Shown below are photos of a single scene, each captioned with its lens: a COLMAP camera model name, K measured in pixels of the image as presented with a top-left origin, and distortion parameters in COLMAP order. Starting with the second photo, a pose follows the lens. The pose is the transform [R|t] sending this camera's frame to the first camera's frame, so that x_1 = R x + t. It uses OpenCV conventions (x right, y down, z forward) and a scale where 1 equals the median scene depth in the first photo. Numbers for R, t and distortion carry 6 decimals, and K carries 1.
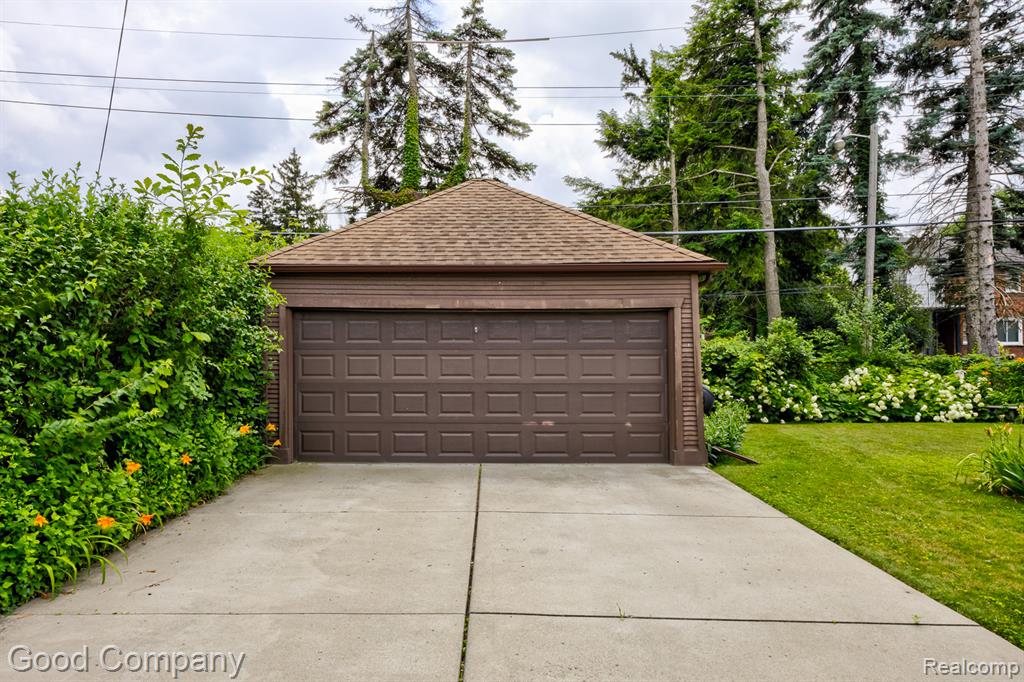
lens RADIAL K [[638.1, 0, 477.8], [0, 638.1, 334.3], [0, 0, 1]] dist [-0.009770, 0.003030]
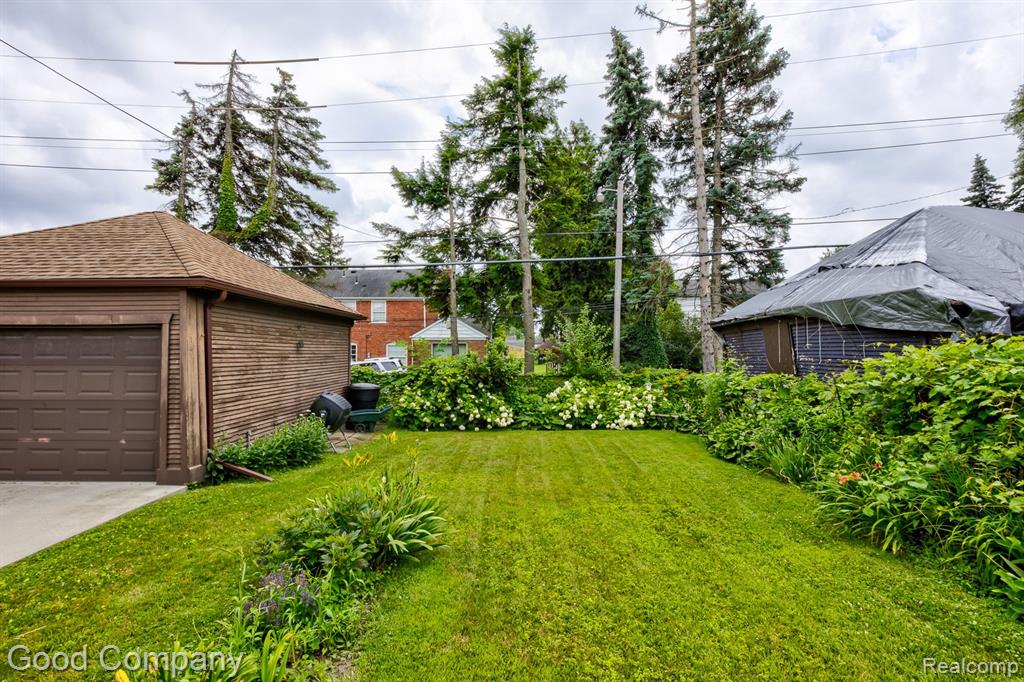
lens RADIAL K [[452.4, 0, 512.0], [0, 452.4, 341.0], [0, 0, 1]] dist [-0.031476, 0.016129]
pose [[0.999924, 0.002092, 0.012119, 0.423142], [-0.001774, 0.999655, -0.026192, 0.001149], [-0.012169, 0.026169, 0.999583, 0.151135]]
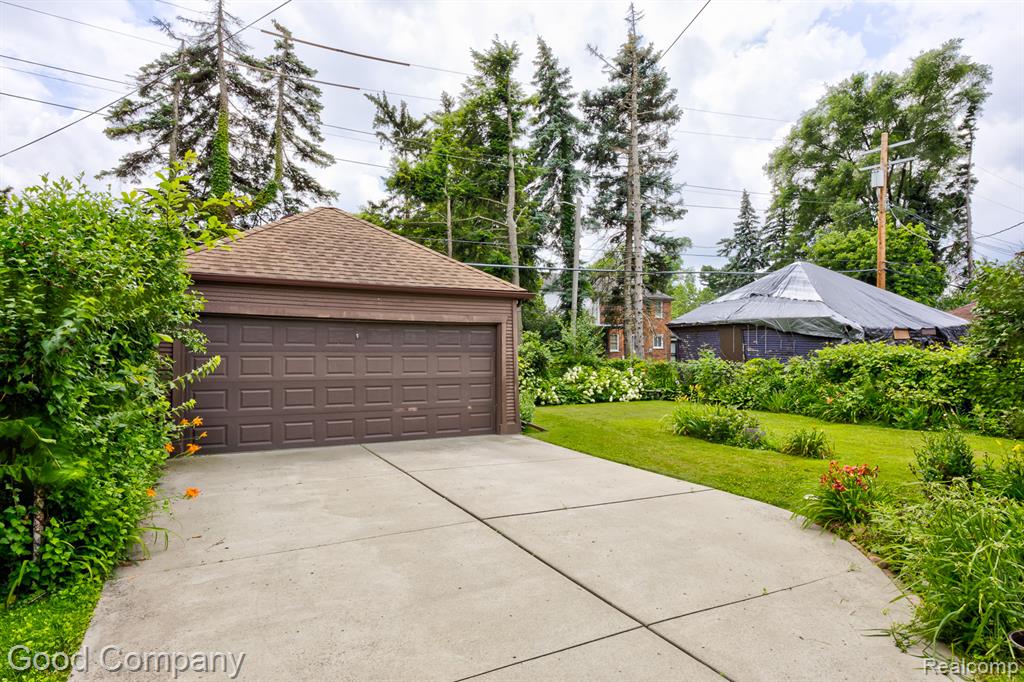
lens RADIAL K [[577.1, 0, 512.0], [0, 577.1, 341.0], [0, 0, 1]] dist [-0.007201, -0.000644]
pose [[0.869154, 0.014560, 0.494328, -0.150981], [-0.013844, 0.999891, -0.005110, 0.002213], [-0.494348, -0.002402, 0.869261, -0.059166]]
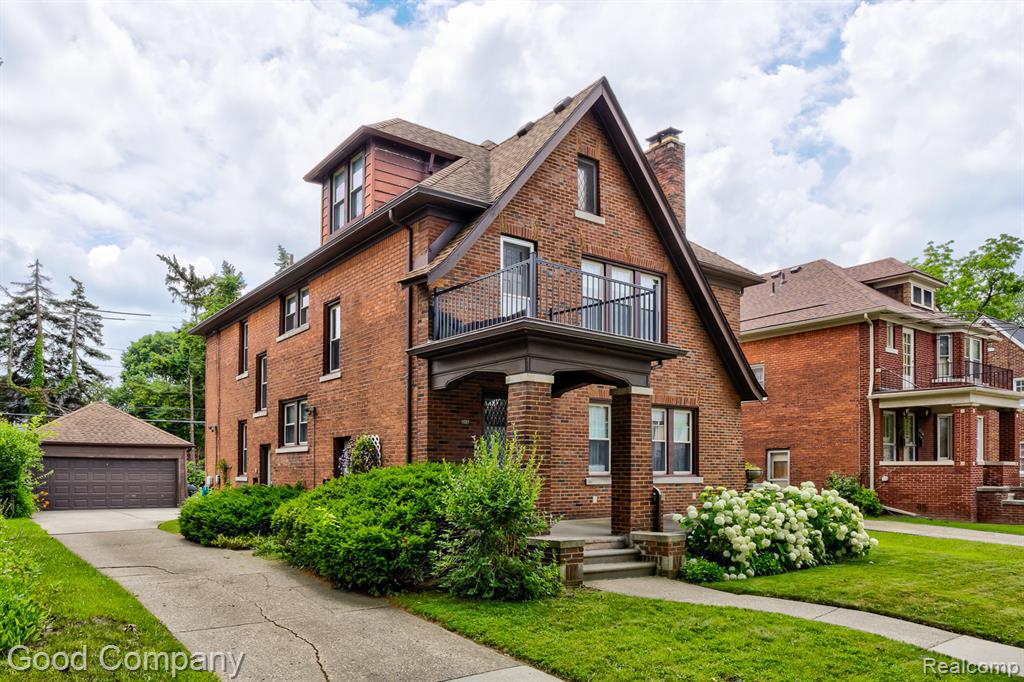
lens RADIAL K [[711.8, 0, 509.8], [0, 711.8, 461.9], [0, 0, 1]] dist [-0.004546, -0.001783]
pose [[0.782657, 0.014803, 0.622277, -0.305199], [-0.008235, 0.999876, -0.013429, 0.004542], [-0.622399, 0.005386, 0.782682, -1.412849]]
